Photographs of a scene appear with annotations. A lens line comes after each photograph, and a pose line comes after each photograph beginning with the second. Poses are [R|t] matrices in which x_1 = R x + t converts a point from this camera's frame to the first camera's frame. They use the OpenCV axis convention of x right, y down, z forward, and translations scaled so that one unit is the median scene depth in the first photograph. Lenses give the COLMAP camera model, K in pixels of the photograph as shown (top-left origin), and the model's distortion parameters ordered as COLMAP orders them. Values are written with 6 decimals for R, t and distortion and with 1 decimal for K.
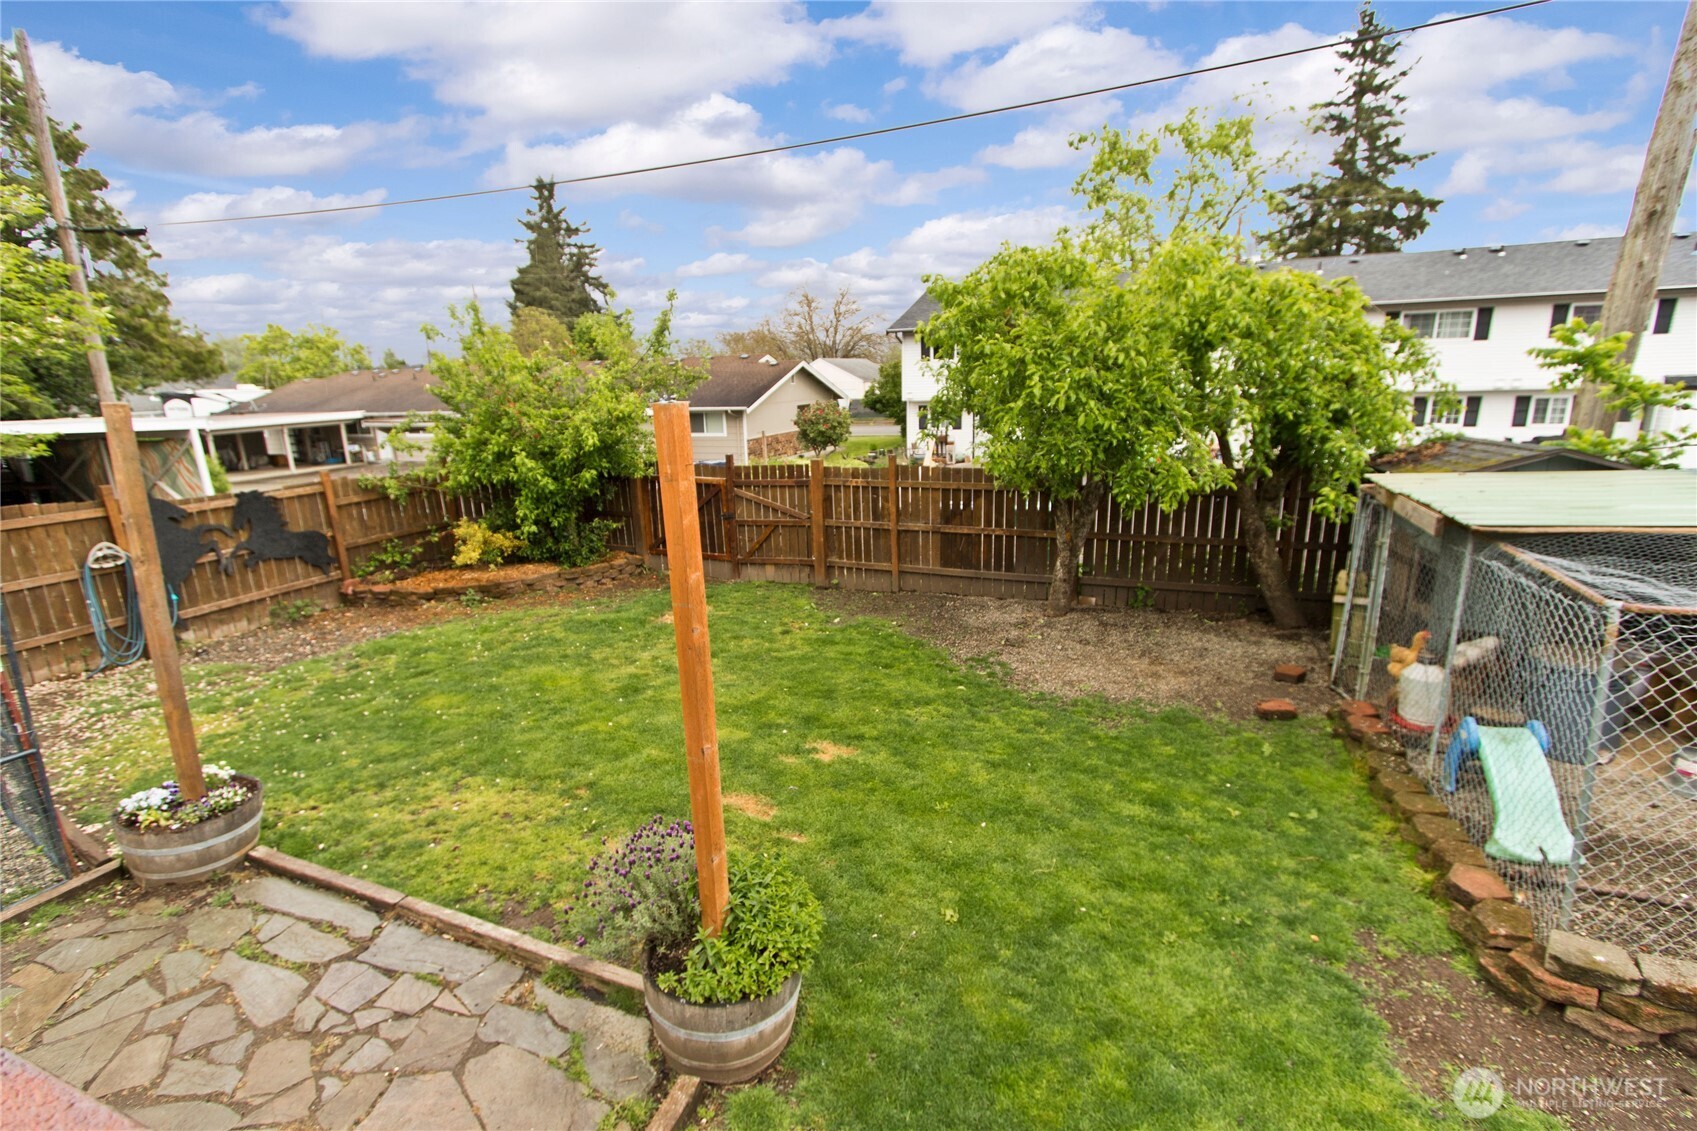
lens RADIAL K [[784.6, 0, 841.3], [0, 784.6, 543.0], [0, 0, 1]] dist [0.005268, -0.000325]
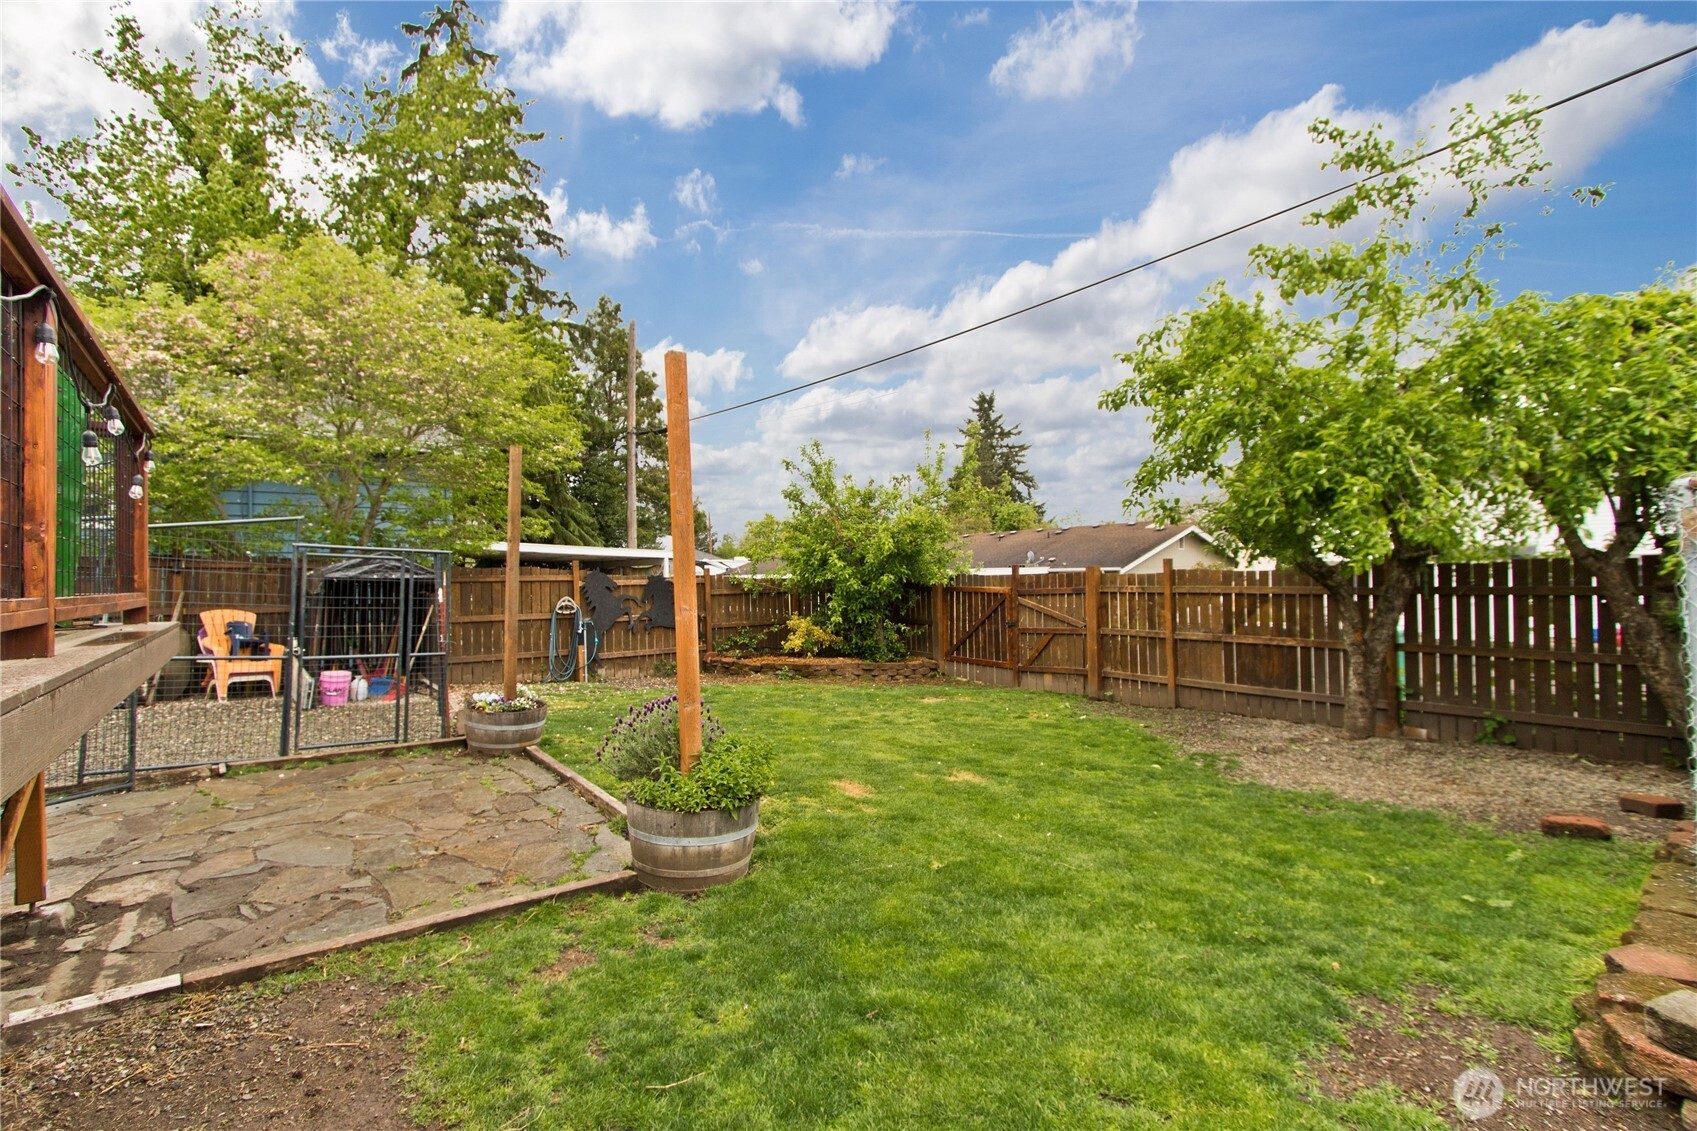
lens RADIAL K [[784.6, 0, 841.3], [0, 784.6, 543.0], [0, 0, 1]] dist [0.005268, -0.000325]
pose [[0.851320, -0.012432, -0.524500, 0.225732], [-0.119985, 0.968611, -0.217708, 0.123370], [0.510743, 0.248271, 0.823106, 0.005824]]
